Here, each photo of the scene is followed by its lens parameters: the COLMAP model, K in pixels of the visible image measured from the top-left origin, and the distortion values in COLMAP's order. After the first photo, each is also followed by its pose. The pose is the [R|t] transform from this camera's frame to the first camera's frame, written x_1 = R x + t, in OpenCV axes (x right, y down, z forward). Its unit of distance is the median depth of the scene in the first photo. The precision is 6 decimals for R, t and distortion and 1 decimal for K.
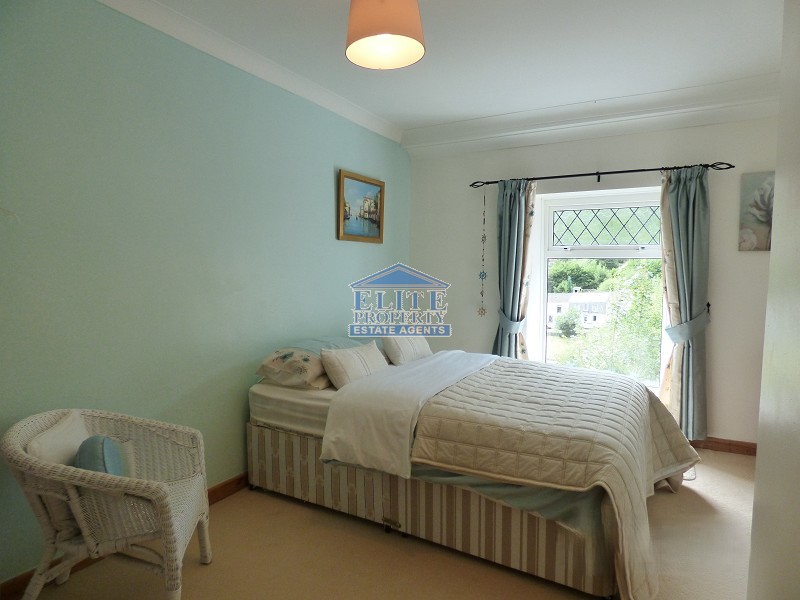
lens RADIAL K [[468.7, 0, 402.6], [0, 468.7, 294.6], [0, 0, 1]] dist [-0.021622, -0.001598]
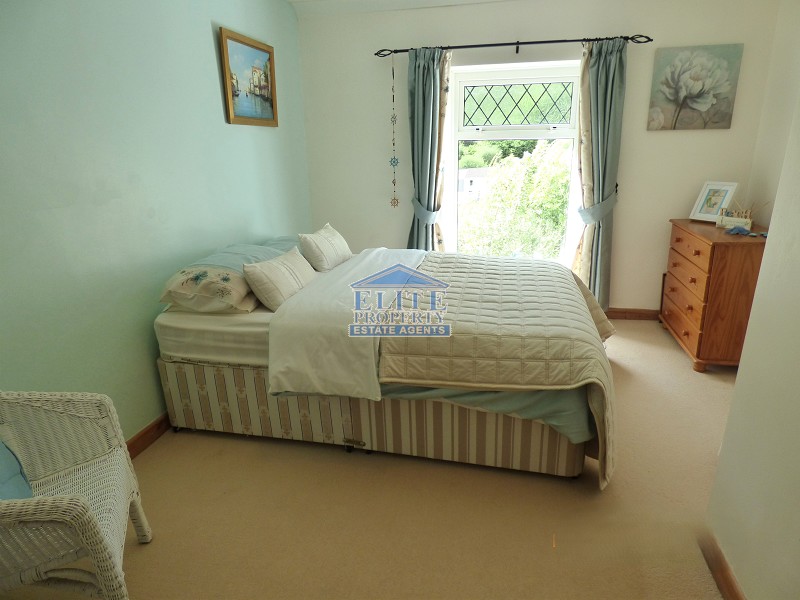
lens RADIAL K [[468.7, 0, 402.6], [0, 468.7, 294.6], [0, 0, 1]] dist [-0.021622, -0.001598]
pose [[0.958877, -0.108412, 0.262299, -0.121945], [0.042023, 0.968217, 0.246556, -0.022514], [-0.280692, -0.225394, 0.932957, 0.136424]]
